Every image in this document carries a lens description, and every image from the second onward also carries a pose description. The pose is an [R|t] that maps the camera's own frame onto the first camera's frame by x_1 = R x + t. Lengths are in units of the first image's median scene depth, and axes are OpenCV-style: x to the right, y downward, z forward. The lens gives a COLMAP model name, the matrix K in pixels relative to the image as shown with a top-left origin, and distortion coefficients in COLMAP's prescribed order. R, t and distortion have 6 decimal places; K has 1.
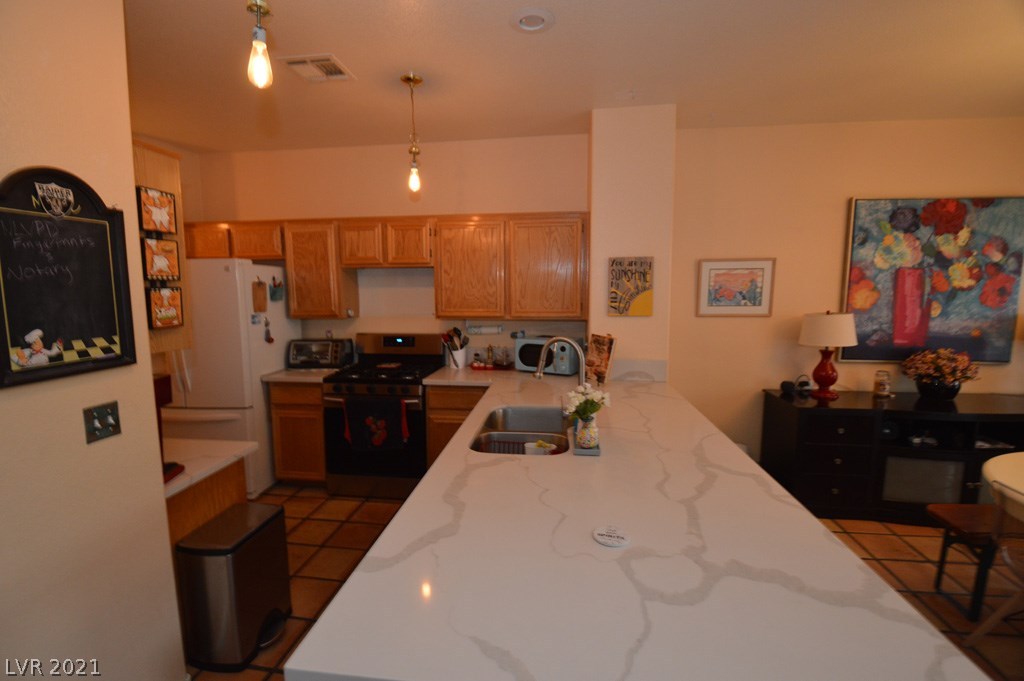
lens RADIAL K [[453.6, 0, 498.9], [0, 453.6, 341.1], [0, 0, 1]] dist [-0.028418, -0.000608]
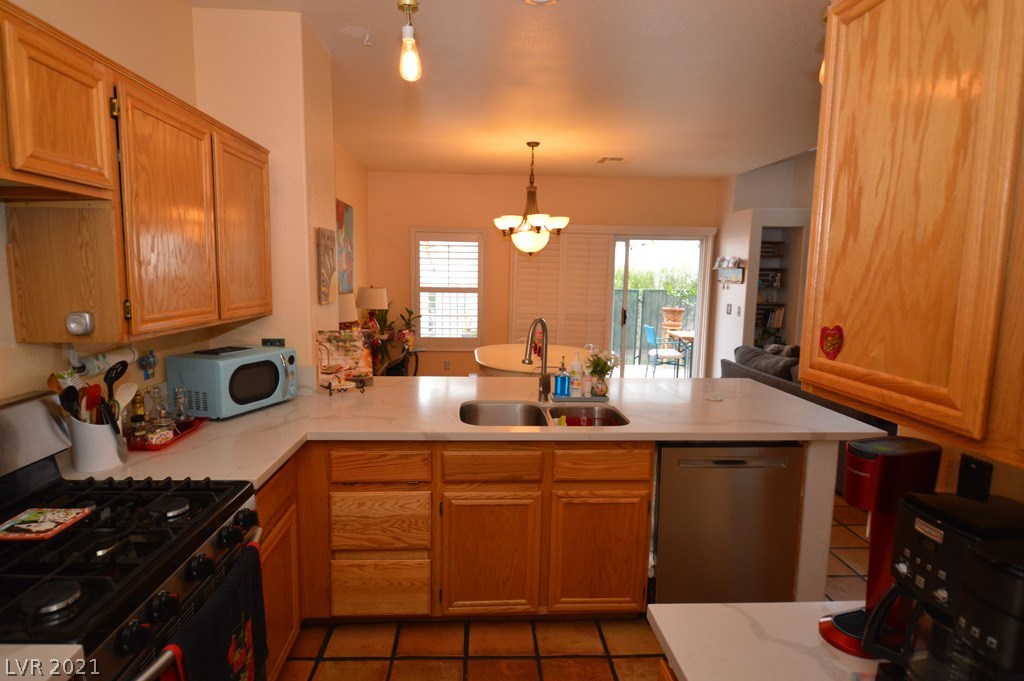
lens RADIAL K [[556.5, 0, 512.0], [0, 556.5, 340.5], [0, 0, 1]] dist [-0.001697, -0.000236]
pose [[-0.218432, -0.116806, 0.968836, -0.722776], [0.094899, 0.985562, 0.140218, -0.096301], [-0.971227, 0.122570, -0.204193, 0.873139]]
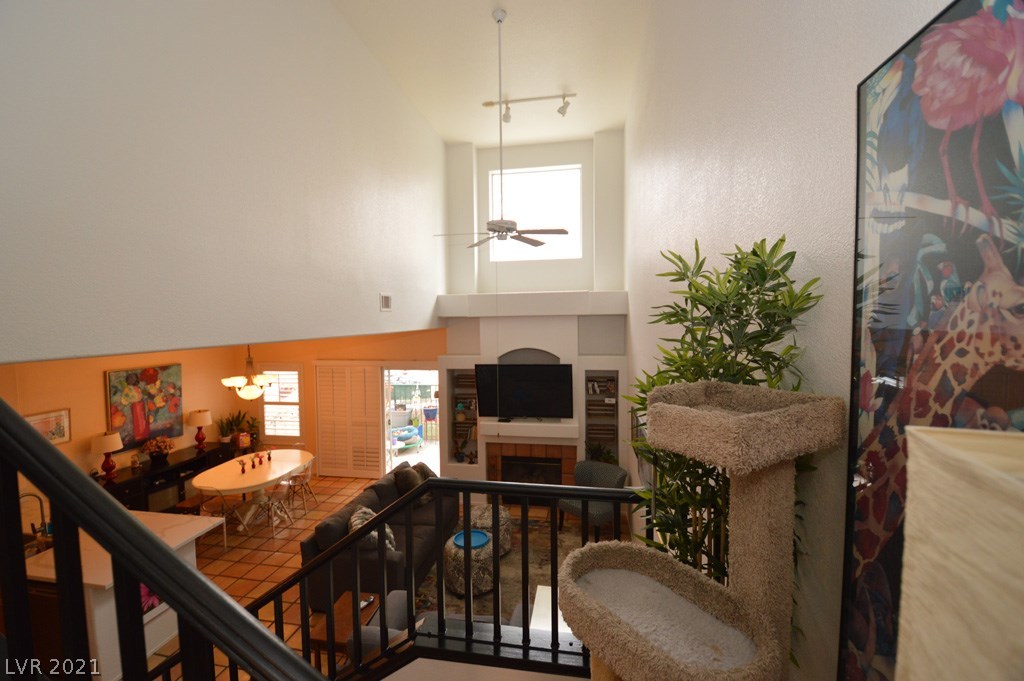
lens RADIAL K [[455.1, 0, 512.0], [0, 455.1, 340.5], [0, 0, 1]] dist [0.022392, -0.031902]
pose [[0.013794, -0.048887, 0.998709, -1.149911], [0.128153, 0.990653, 0.046722, -0.327044], [-0.991658, 0.127343, 0.019930, -0.806106]]
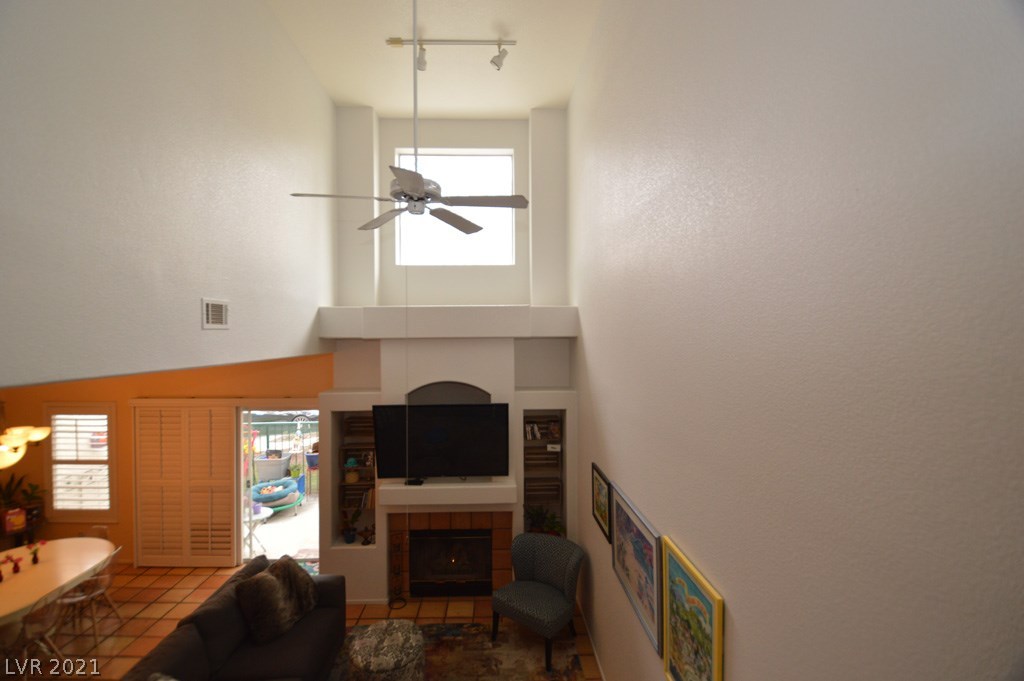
lens RADIAL K [[451.7, 0, 504.7], [0, 451.7, 341.8], [0, 0, 1]] dist [0.018440, -0.022012]
pose [[-0.174463, -0.008444, 0.984628, -0.579024], [0.118367, 0.992532, 0.029485, -0.340046], [-0.977523, 0.121692, -0.172161, -0.773243]]
